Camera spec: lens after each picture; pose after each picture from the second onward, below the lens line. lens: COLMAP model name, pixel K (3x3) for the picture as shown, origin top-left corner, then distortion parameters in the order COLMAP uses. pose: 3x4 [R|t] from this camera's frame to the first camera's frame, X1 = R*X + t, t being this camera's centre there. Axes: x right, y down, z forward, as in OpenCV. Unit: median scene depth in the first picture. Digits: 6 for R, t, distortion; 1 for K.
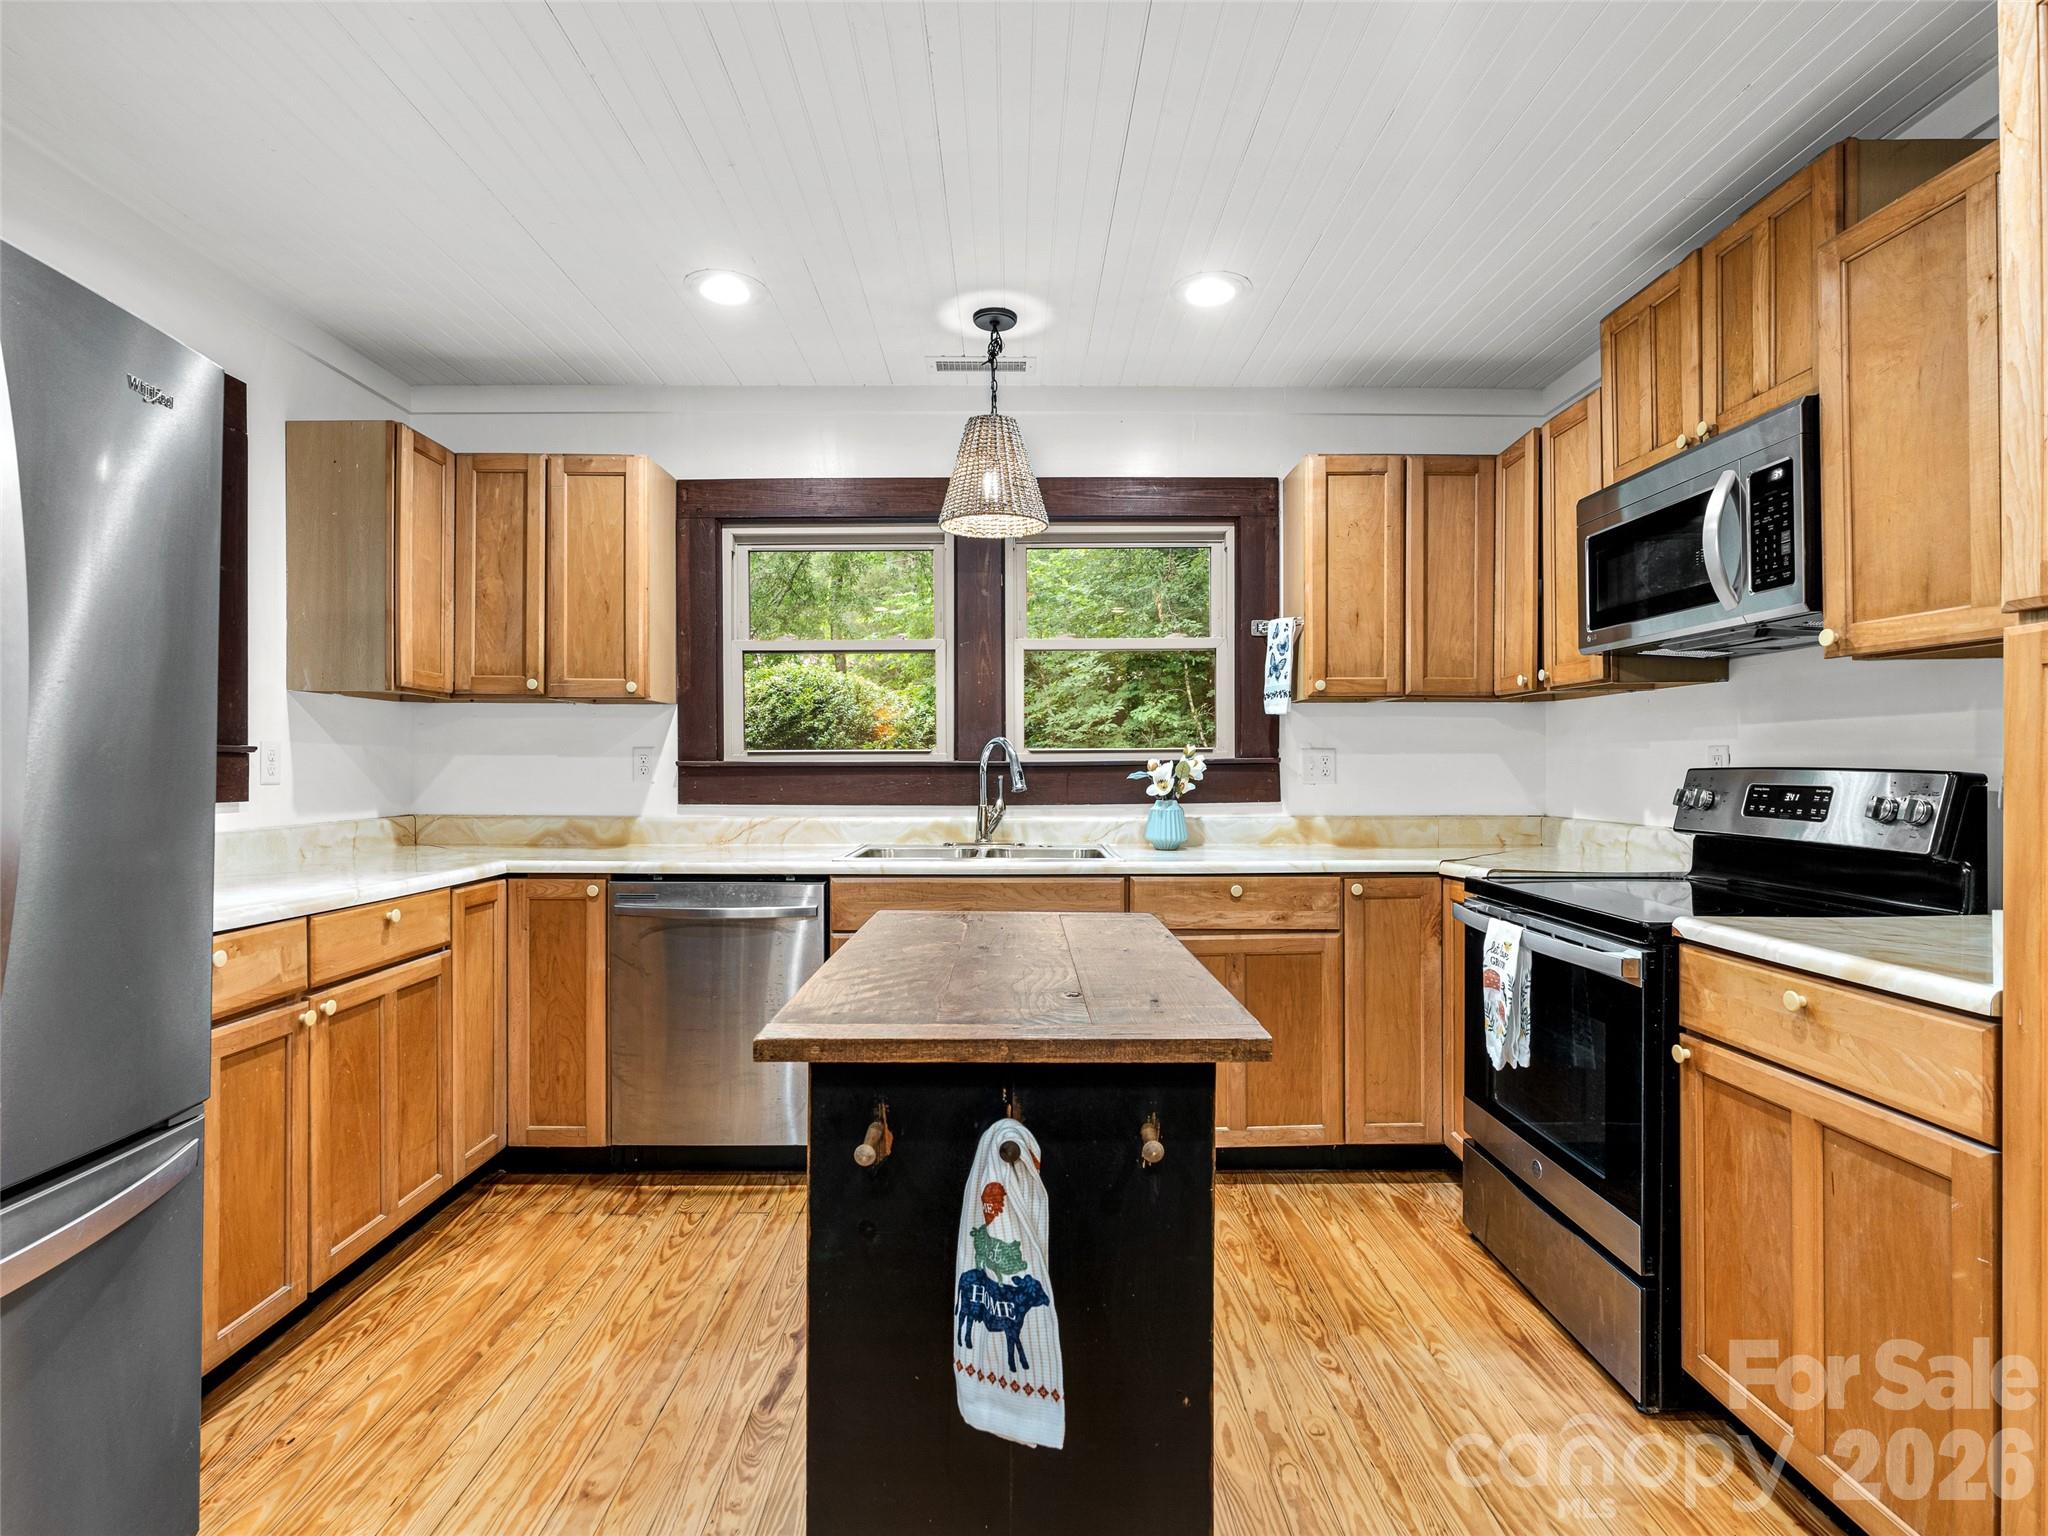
lens RADIAL K [[1036.9, 0, 1024.0], [0, 1036.9, 768.0], [0, 0, 1]] dist [-0.005996, 0.000277]
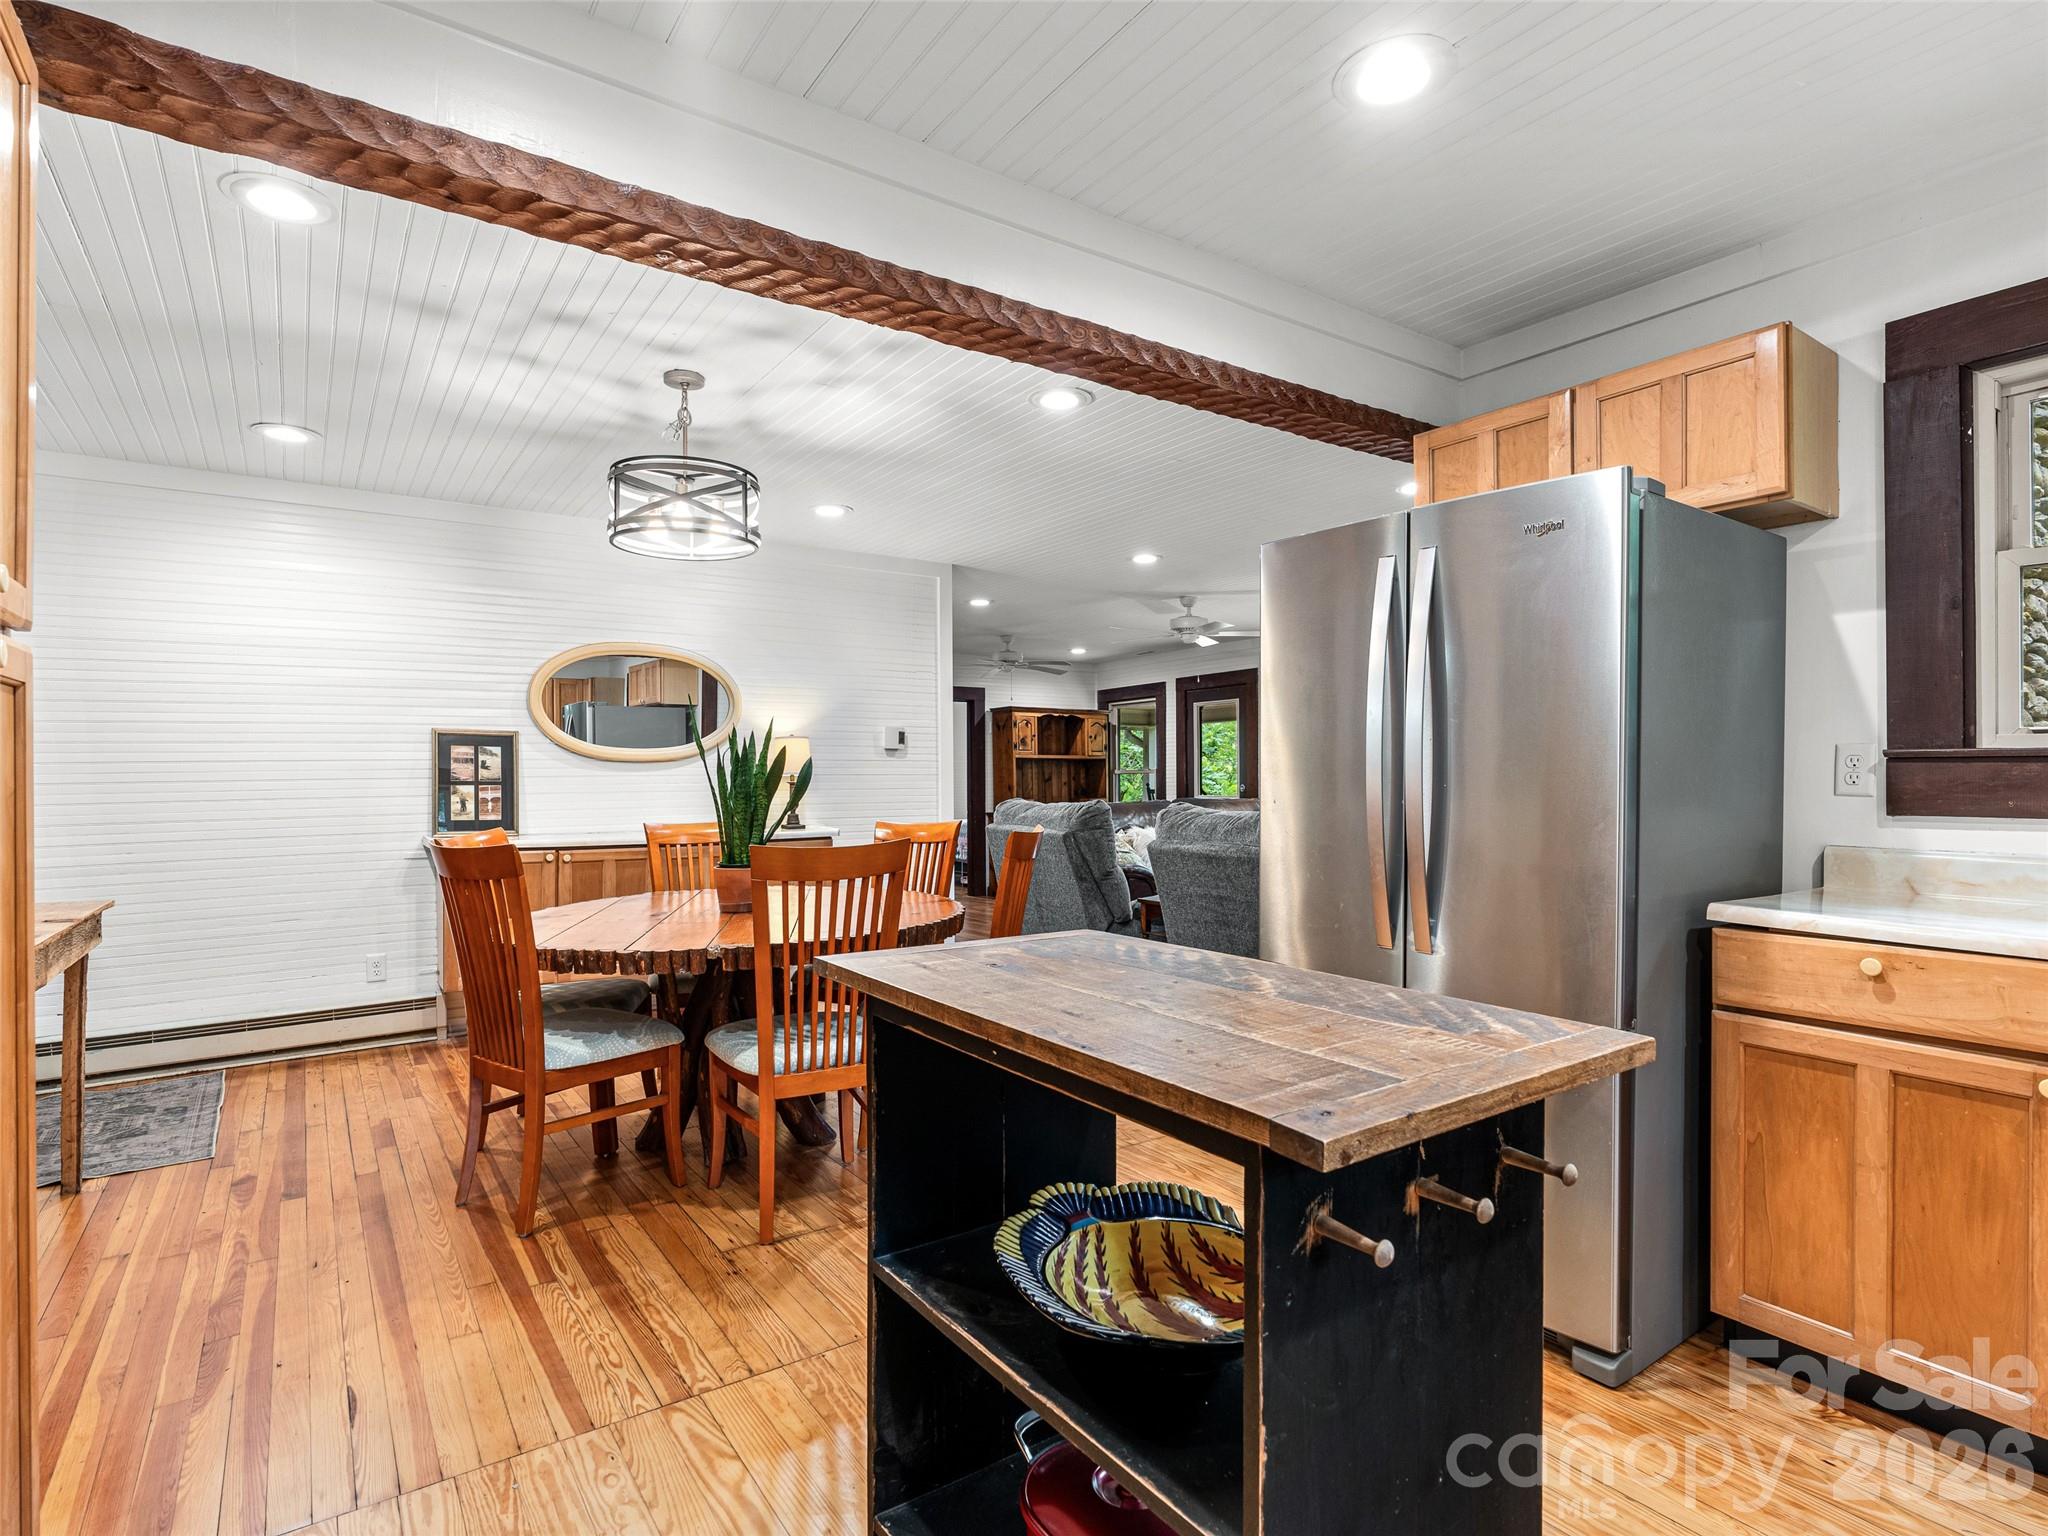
lens RADIAL K [[1036.9, 0, 1024.0], [0, 1036.9, 768.0], [0, 0, 1]] dist [-0.005996, 0.000277]
pose [[-0.823593, -0.001396, -0.567180, 0.271688], [0.004050, 0.999957, -0.008342, 0.002570], [0.567167, -0.009168, -0.823552, 0.779699]]
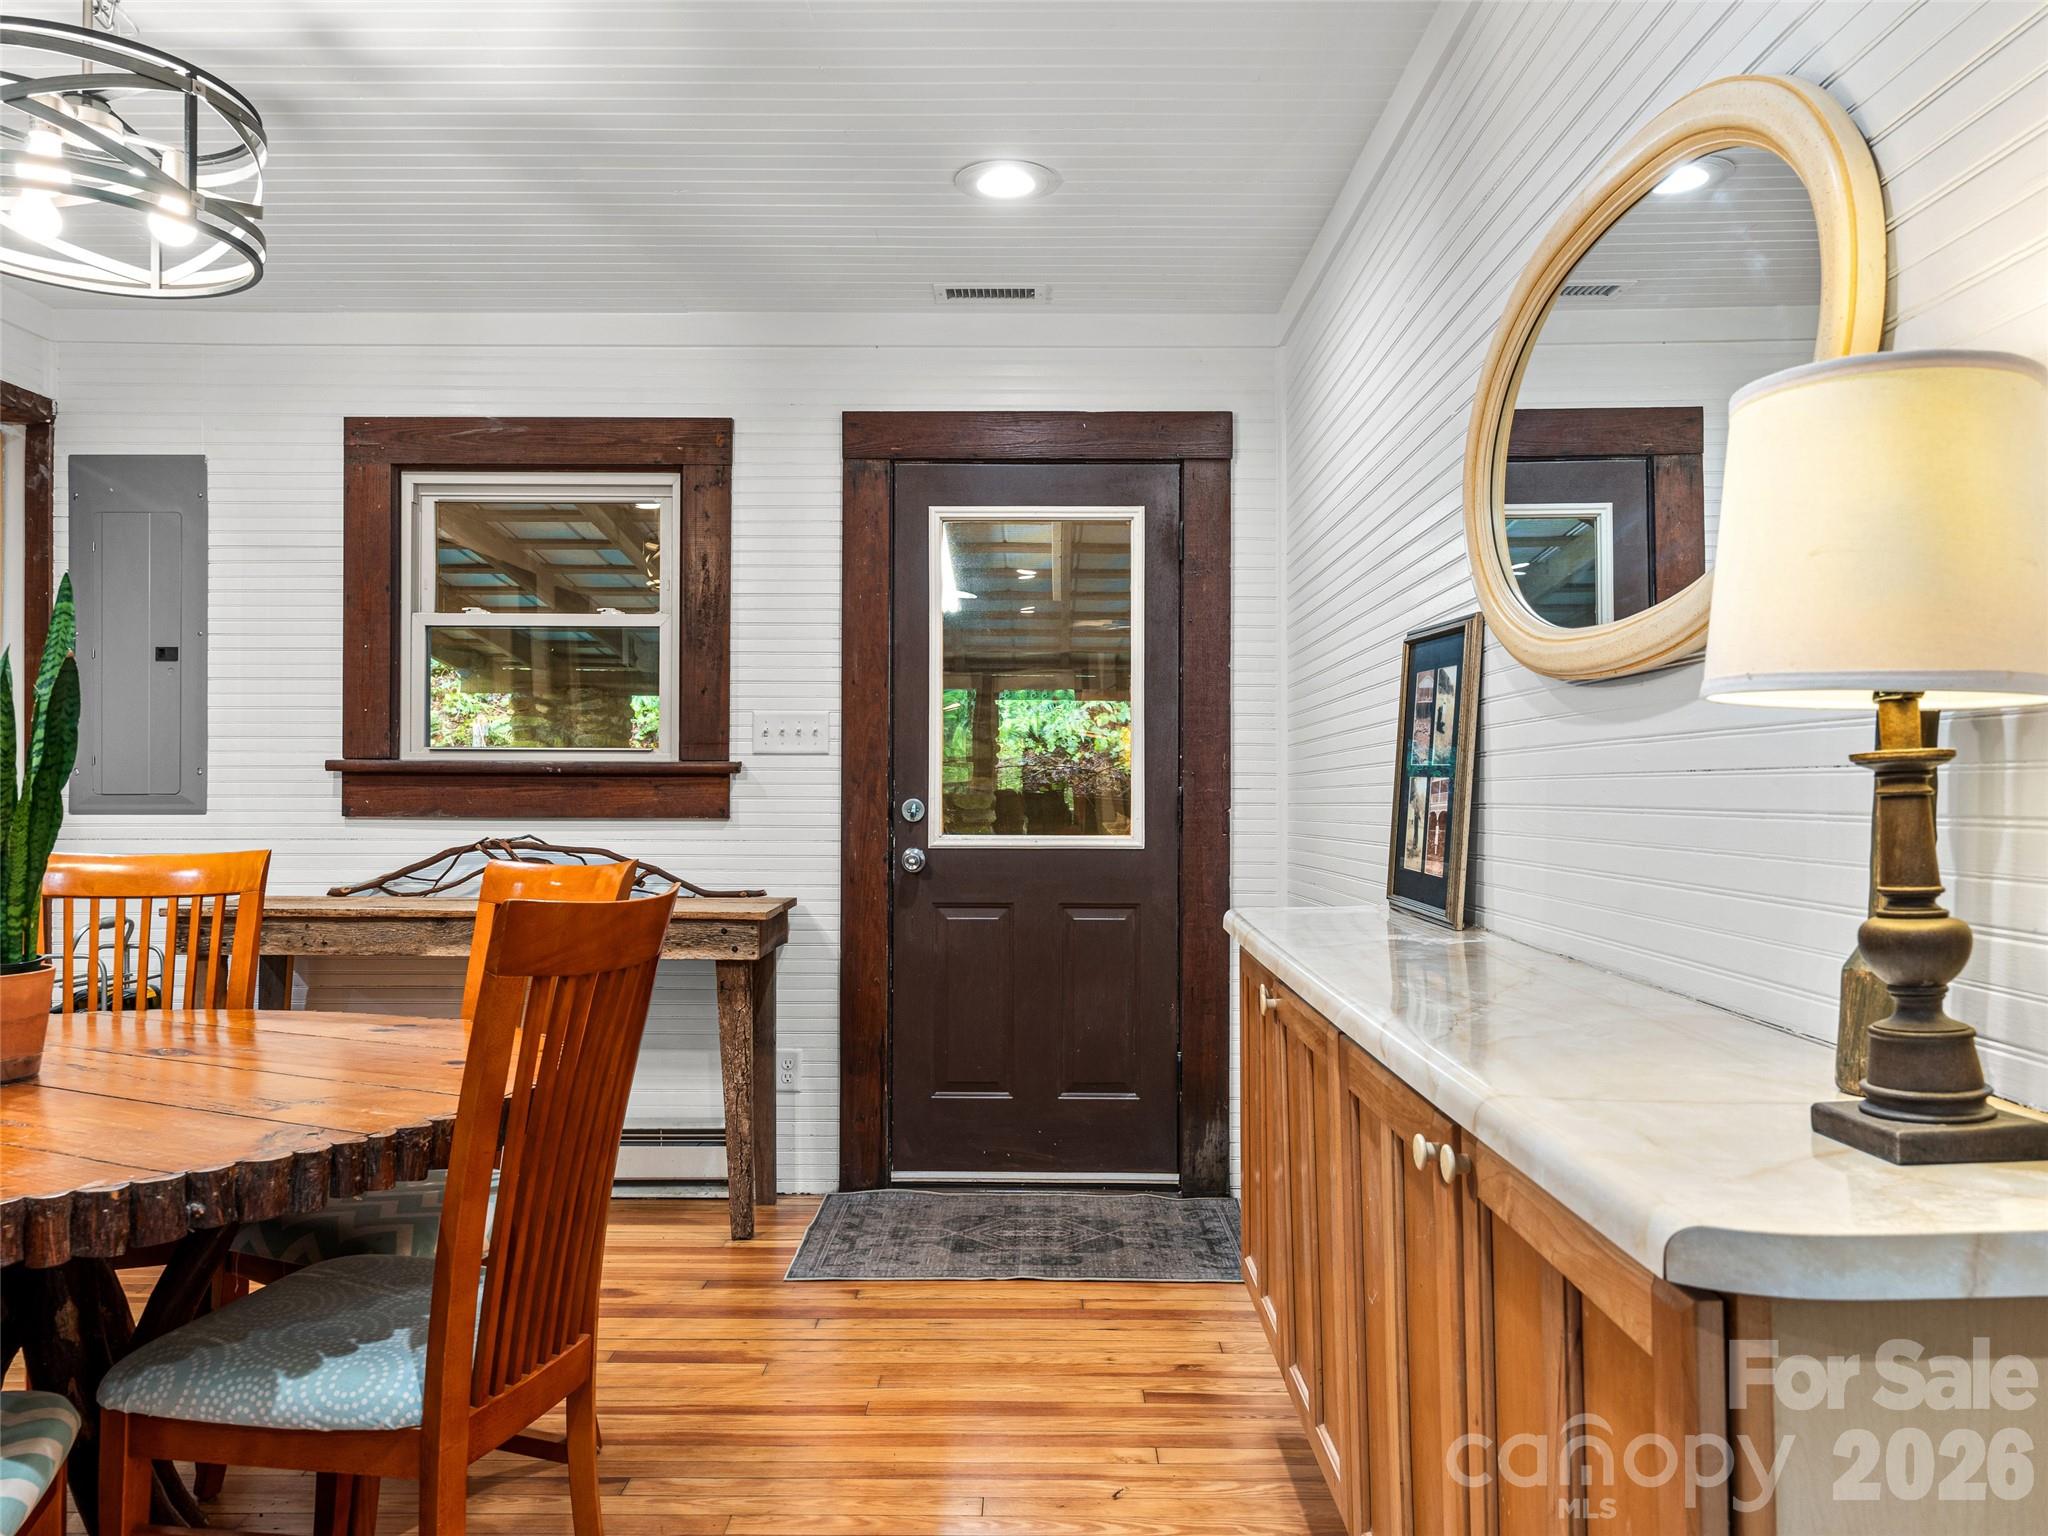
lens RADIAL K [[1470.1, 0, 1020.4], [0, 1470.1, 762.2], [0, 0, 1]] dist [-0.001364, 0.005886]
pose [[0.020909, 0.008870, 0.999742, -0.706207], [-0.000664, 0.999961, -0.008858, 0.007697], [-0.999781, -0.000479, 0.020914, -0.721363]]
